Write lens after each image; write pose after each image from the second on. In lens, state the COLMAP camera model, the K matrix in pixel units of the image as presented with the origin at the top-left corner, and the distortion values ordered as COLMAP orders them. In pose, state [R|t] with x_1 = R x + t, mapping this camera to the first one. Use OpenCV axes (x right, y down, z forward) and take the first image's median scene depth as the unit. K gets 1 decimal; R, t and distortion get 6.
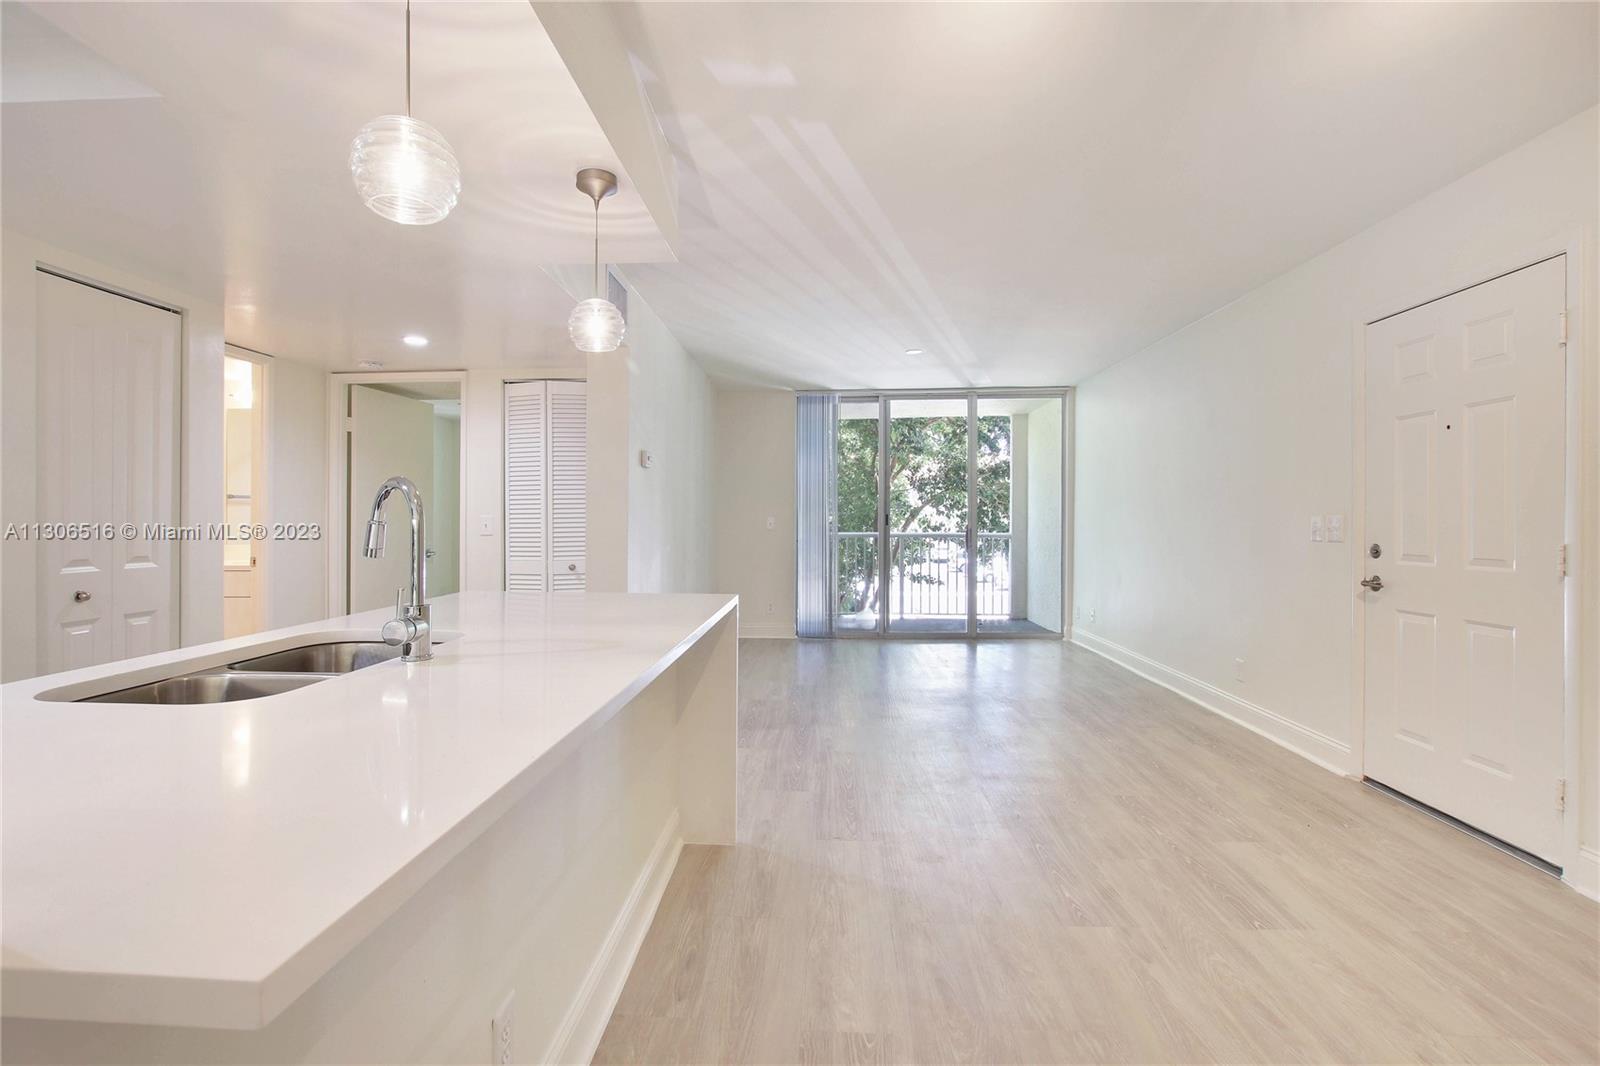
lens RADIAL K [[748.1, 0, 783.7], [0, 748.1, 534.5], [0, 0, 1]] dist [-0.026211, 0.003278]
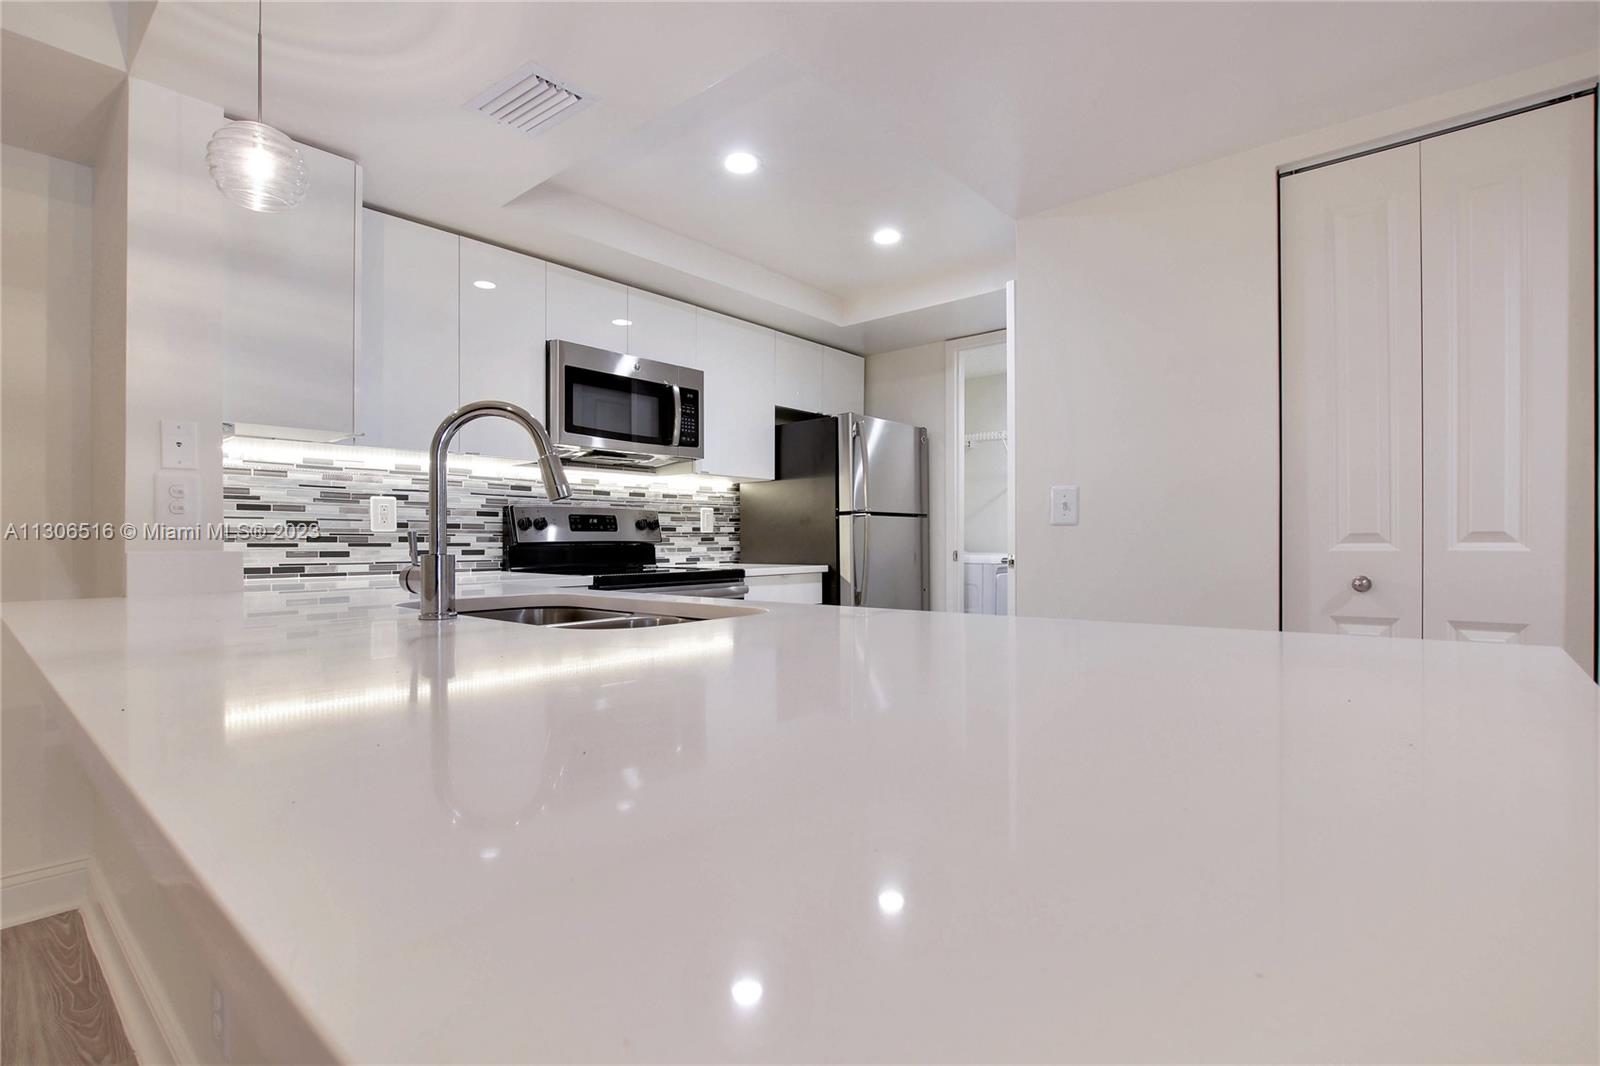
lens RADIAL K [[748.1, 0, 766.4], [0, 748.1, 554.1], [0, 0, 1]] dist [-0.026211, 0.003278]
pose [[-0.629084, 0.016368, -0.777165, -0.027549], [-0.012146, 0.999449, 0.030881, 0.022896], [0.777243, 0.028866, -0.628538, 0.568522]]
